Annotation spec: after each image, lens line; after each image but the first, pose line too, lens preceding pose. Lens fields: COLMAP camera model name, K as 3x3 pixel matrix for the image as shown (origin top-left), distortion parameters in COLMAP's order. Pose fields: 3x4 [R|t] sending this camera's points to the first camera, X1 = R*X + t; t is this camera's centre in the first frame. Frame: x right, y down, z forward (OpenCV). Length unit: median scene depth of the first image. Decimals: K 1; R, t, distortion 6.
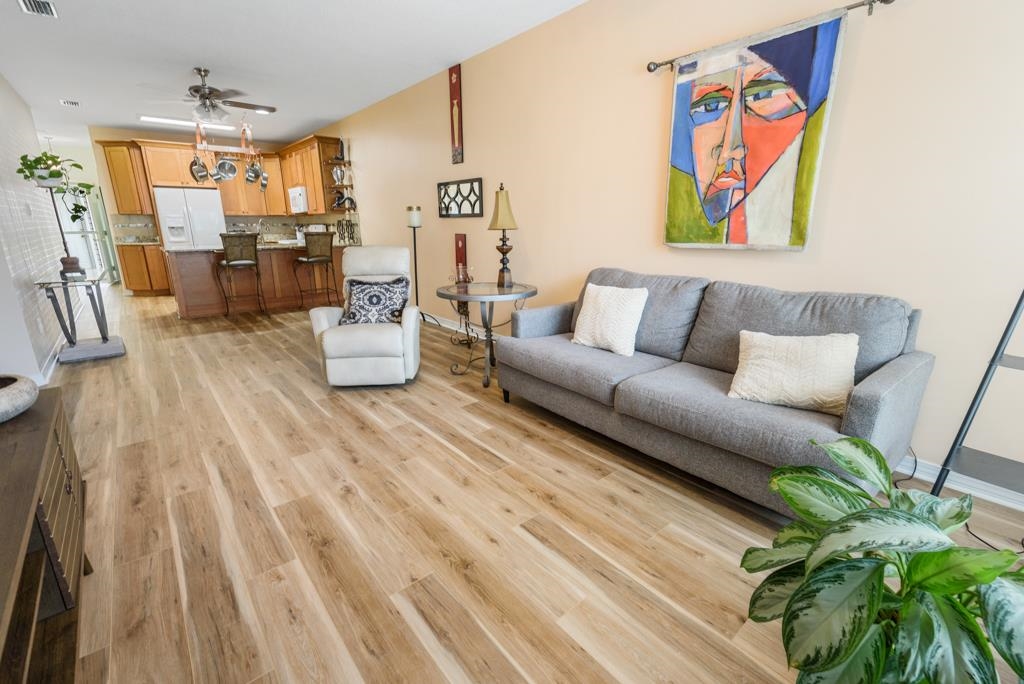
lens RADIAL K [[446.5, 0, 520.0], [0, 446.5, 341.1], [0, 0, 1]] dist [0.001047, 0.000134]
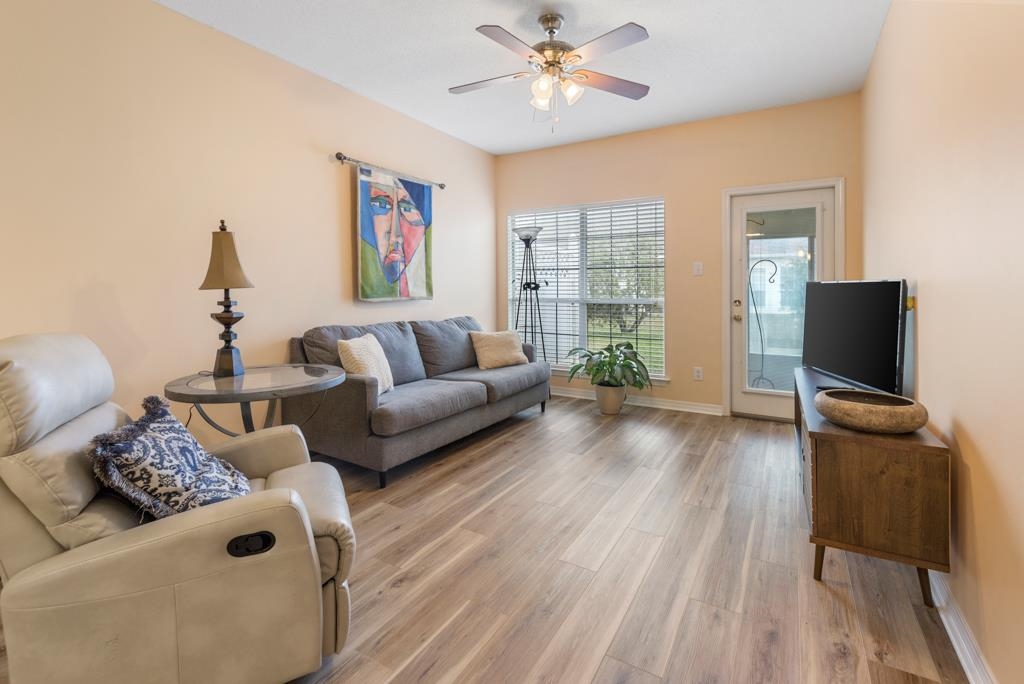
lens RADIAL K [[459.4, 0, 512.2], [0, 459.4, 300.1], [0, 0, 1]] dist [0.001103, -0.000178]
pose [[-0.315677, -0.017100, 0.948713, -0.796881], [0.244437, 0.964627, 0.098722, -0.197568], [-0.916842, 0.263065, -0.300330, 0.822148]]
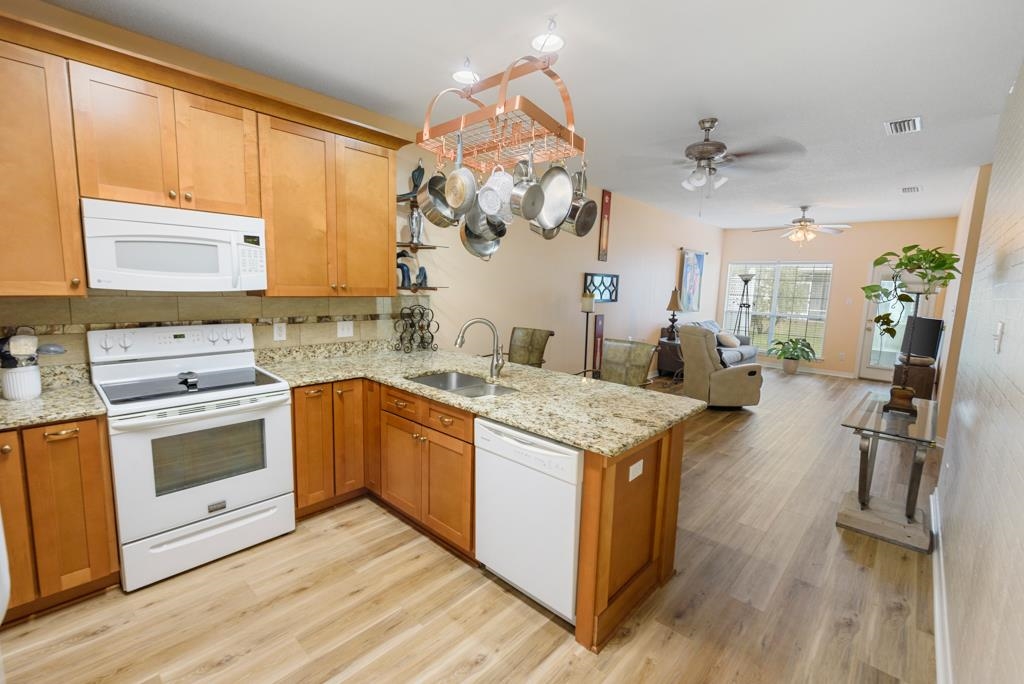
lens RADIAL K [[446.5, 0, 520.0], [0, 446.5, 341.1], [0, 0, 1]] dist [0.001047, 0.000134]
pose [[-0.129679, -0.132002, 0.982730, -1.803441], [0.222287, 0.962003, 0.158551, -0.563618], [-0.966319, 0.239009, -0.095409, 1.827950]]
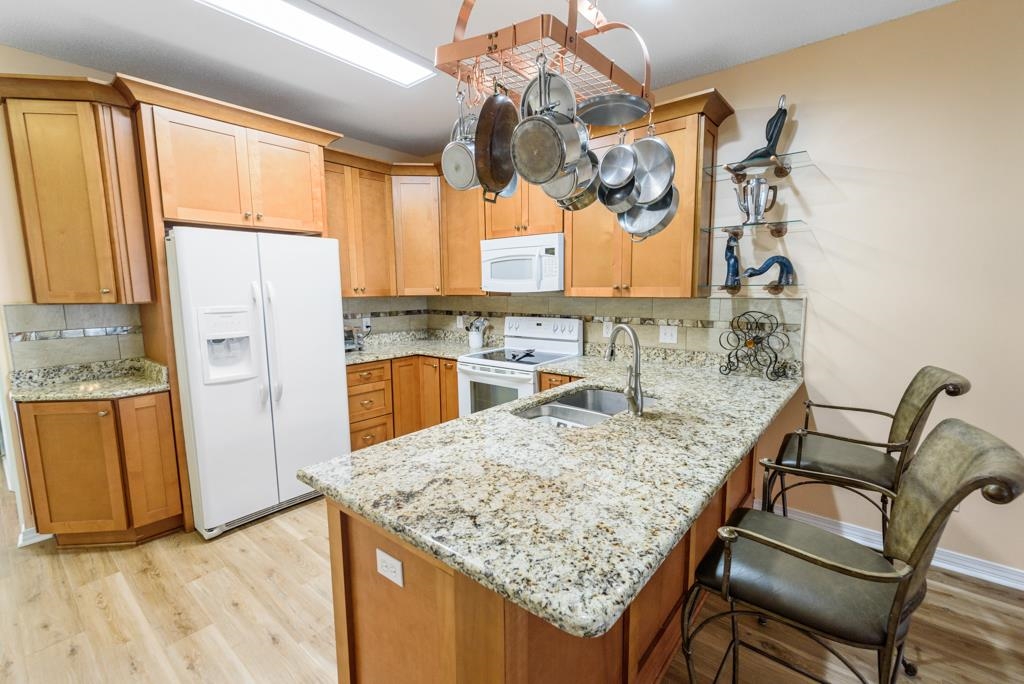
lens RADIAL K [[440.1, 0, 514.9], [0, 440.1, 345.0], [0, 0, 1]] dist [0.023406, -0.023333]
pose [[0.984252, -0.029334, 0.174321, -1.349926], [0.051554, 0.990900, -0.124337, -0.434965], [-0.169088, 0.131366, 0.976807, 1.397443]]
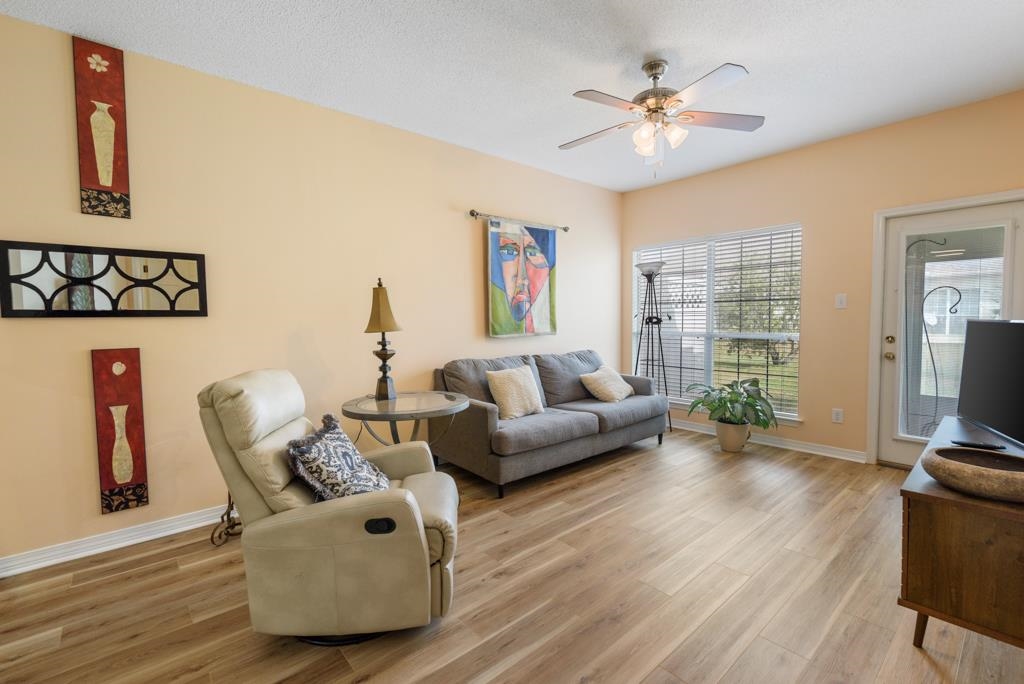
lens RADIAL K [[446.5, 0, 520.0], [0, 446.5, 341.1], [0, 0, 1]] dist [0.001047, 0.000134]
pose [[-0.008707, -0.050125, 0.998705, -0.869723], [0.267831, 0.962135, 0.050624, -0.205606], [-0.963427, 0.267925, 0.005048, 0.751724]]
